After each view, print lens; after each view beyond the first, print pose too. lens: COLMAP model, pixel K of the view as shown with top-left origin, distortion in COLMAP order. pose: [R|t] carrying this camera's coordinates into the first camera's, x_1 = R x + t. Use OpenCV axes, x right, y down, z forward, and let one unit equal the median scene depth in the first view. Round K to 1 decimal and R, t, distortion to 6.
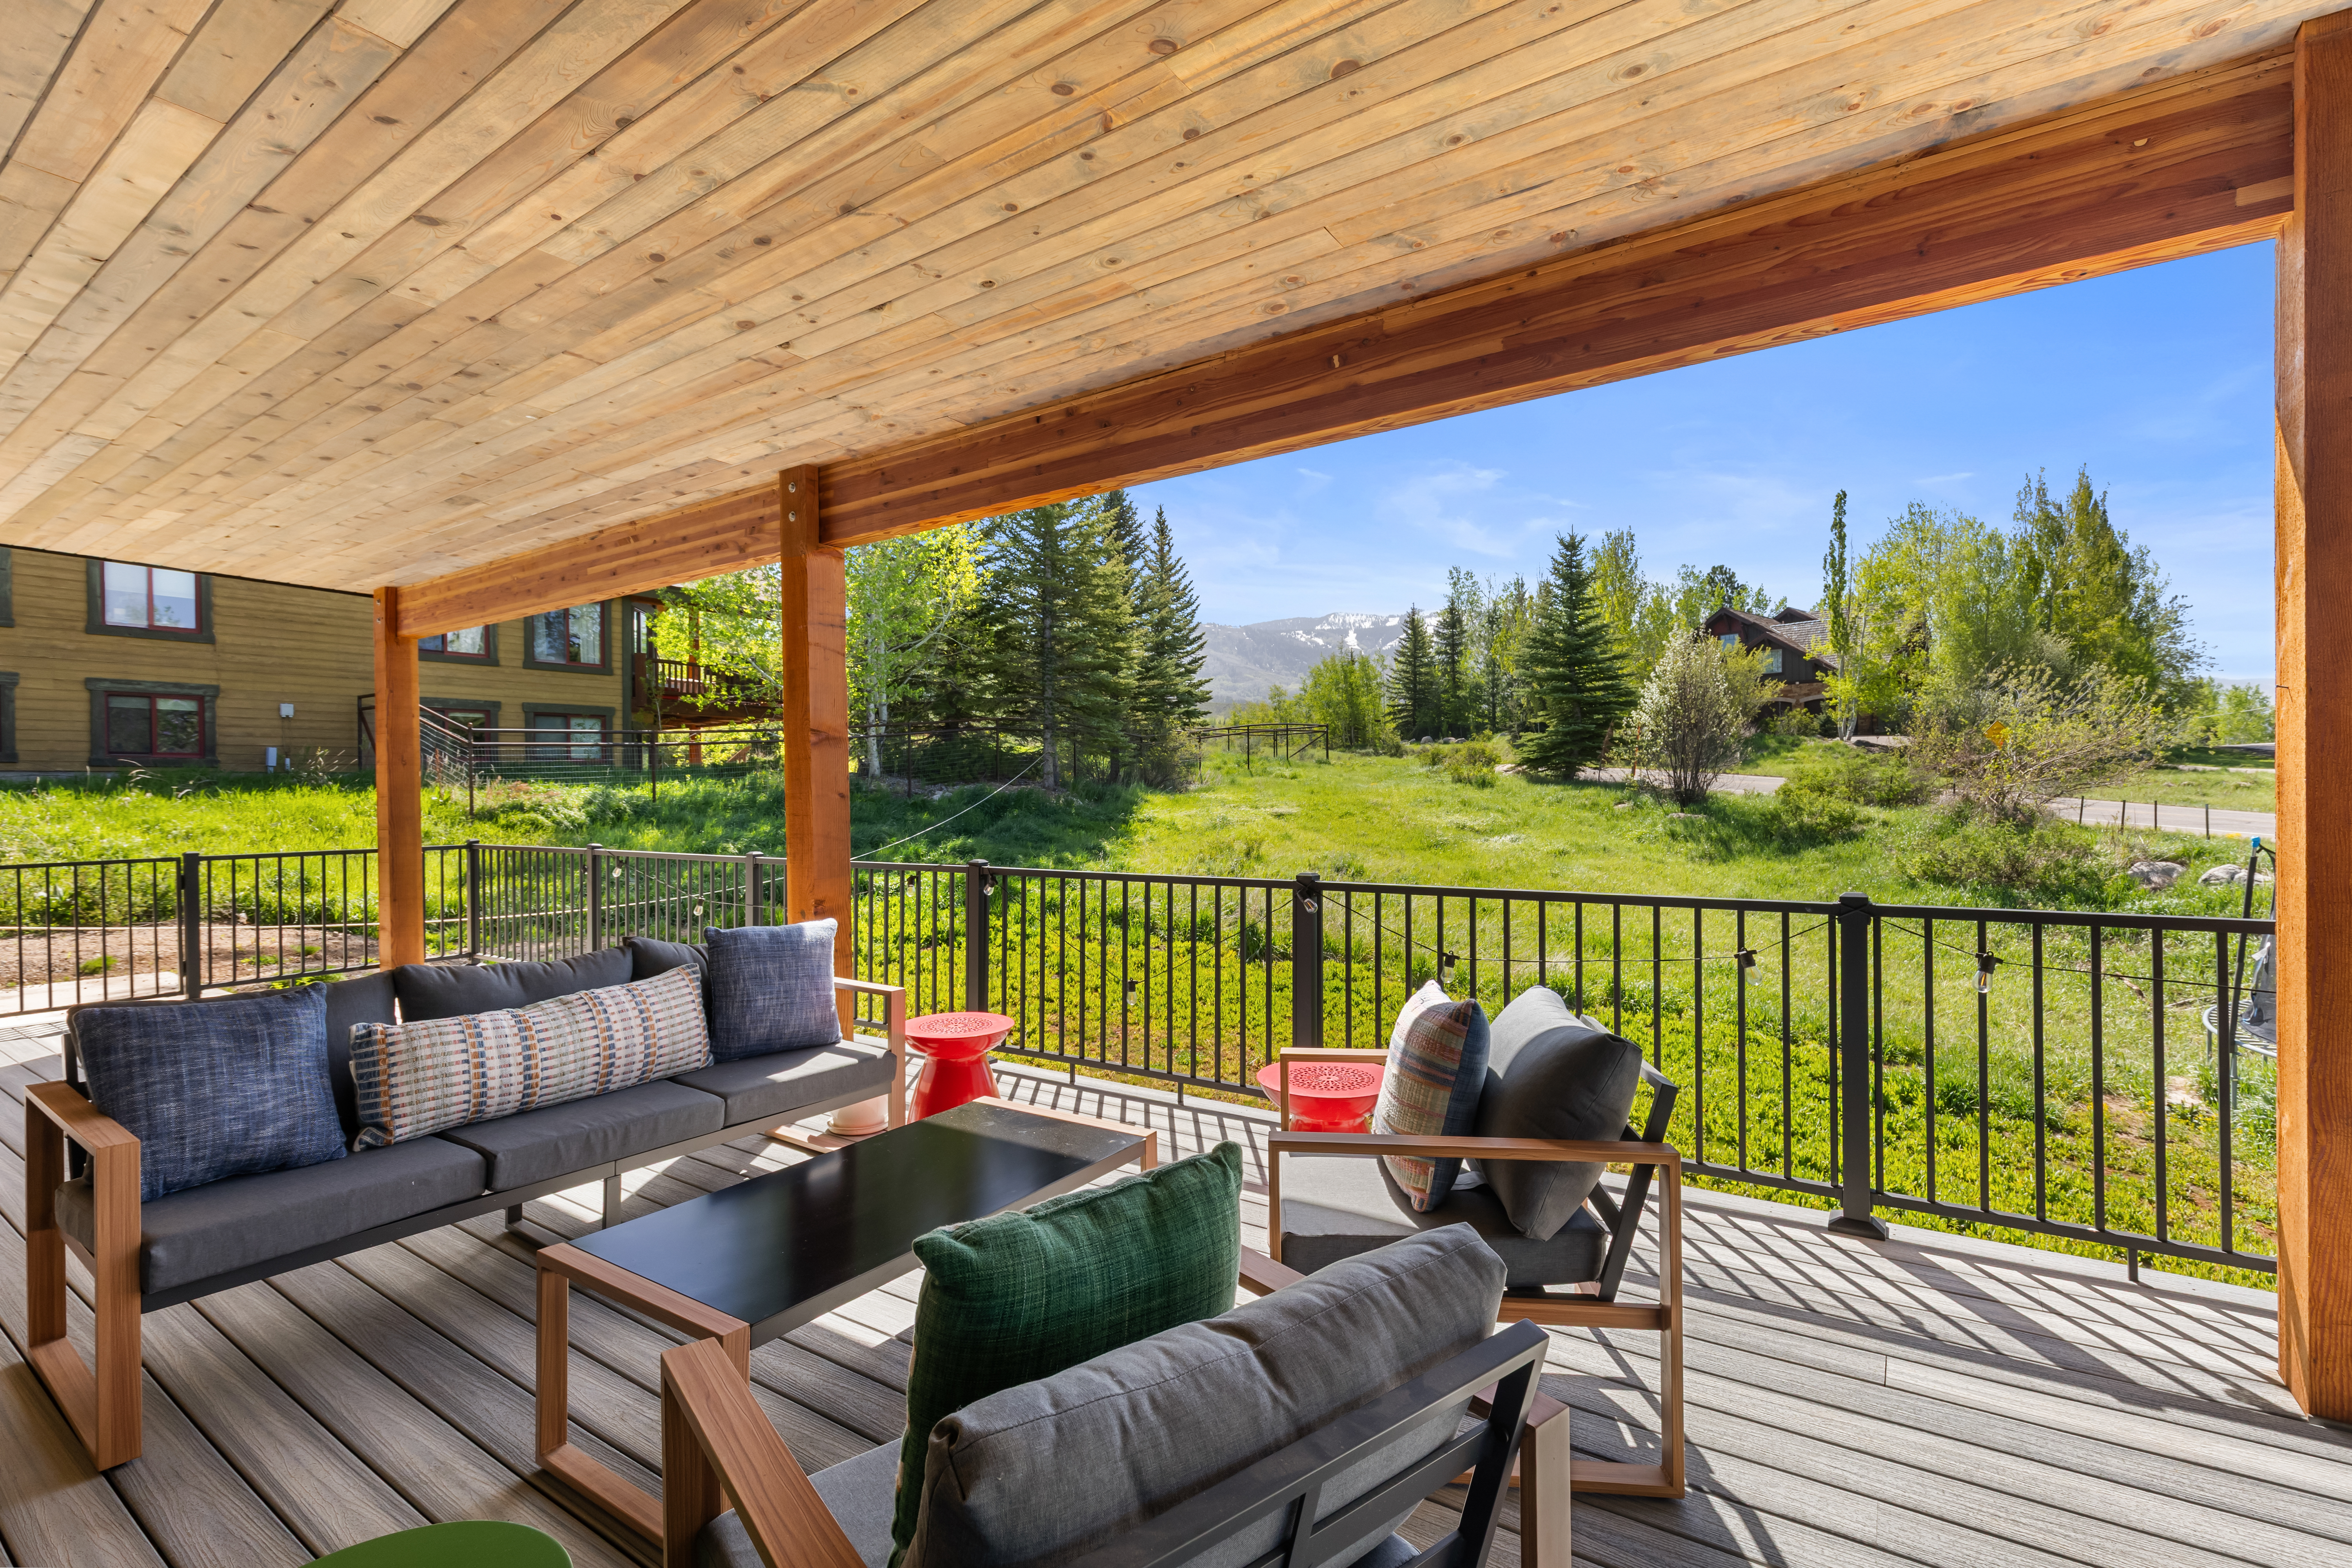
lens RADIAL K [[1053.8, 0, 1171.4], [0, 1053.8, 794.2], [0, 0, 1]] dist [0.001569, 0.000151]
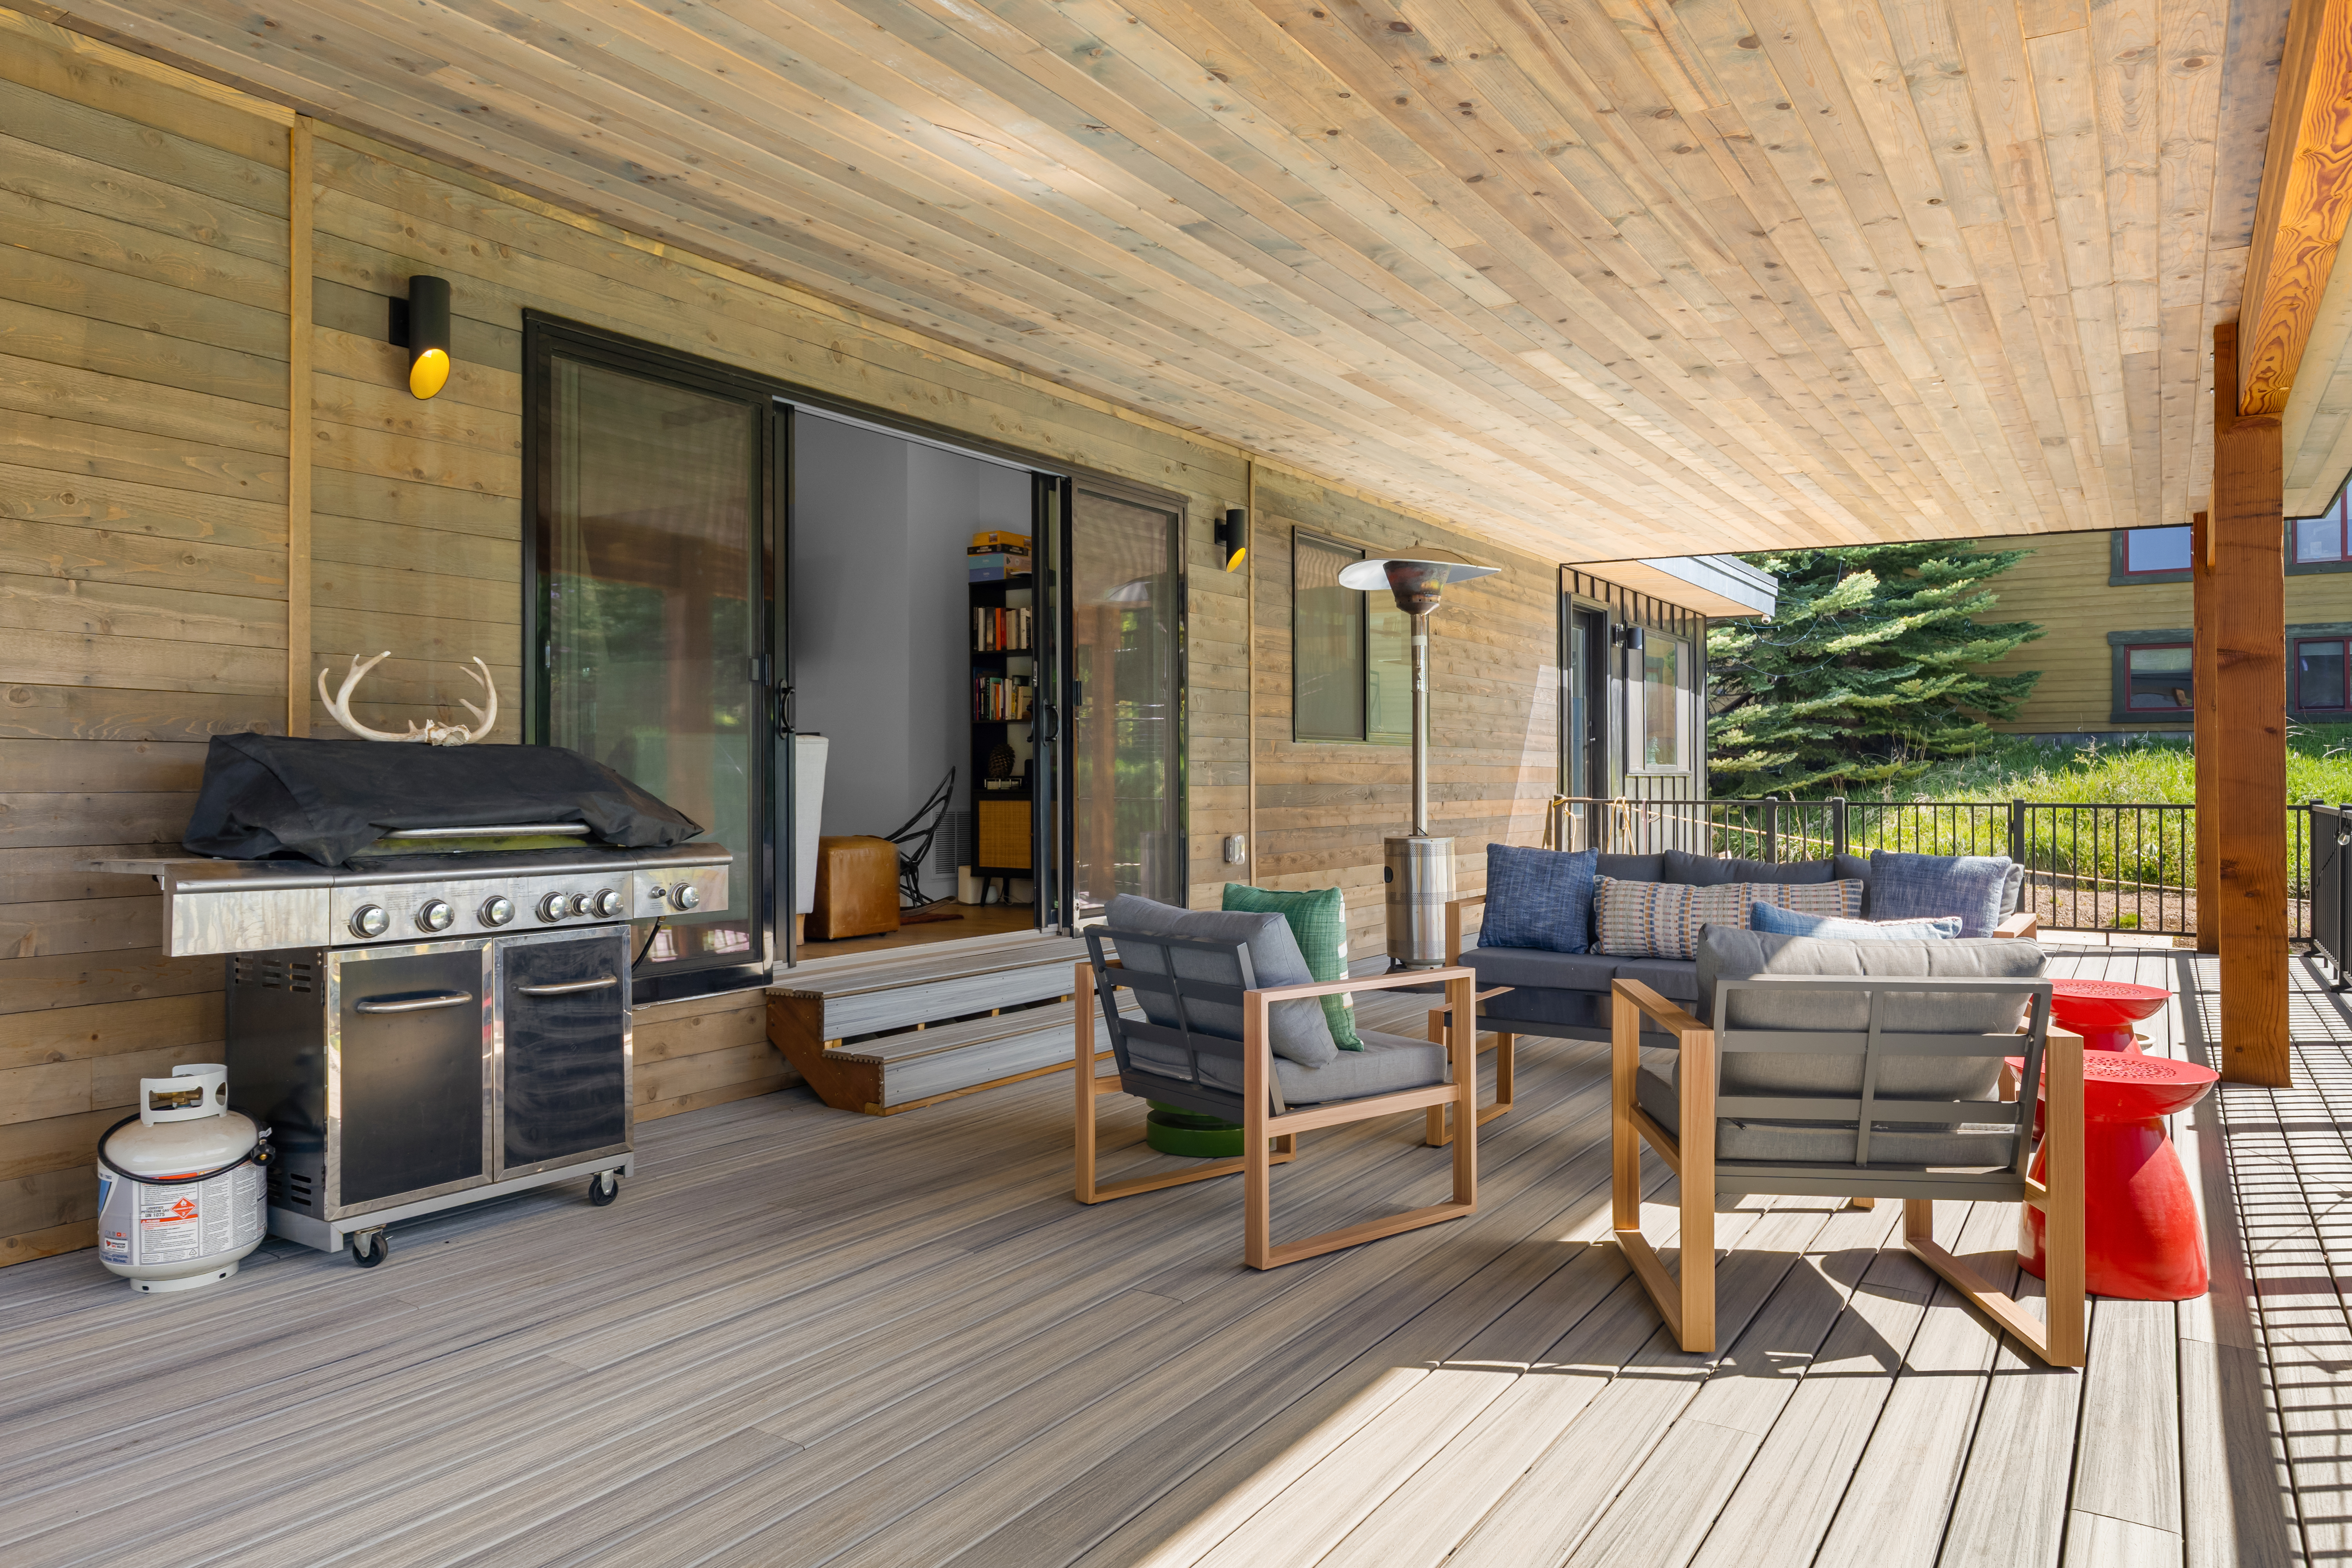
lens RADIAL K [[1477.6, 0, 1183.2], [0, 1477.6, 779.4], [0, 0, 1]] dist [-0.030437, -0.001466]
pose [[0.019858, 0.012903, -0.999720, 1.135107], [-0.000657, 0.999917, 0.012892, 0.035984], [0.999803, 0.000401, 0.019864, 0.263807]]
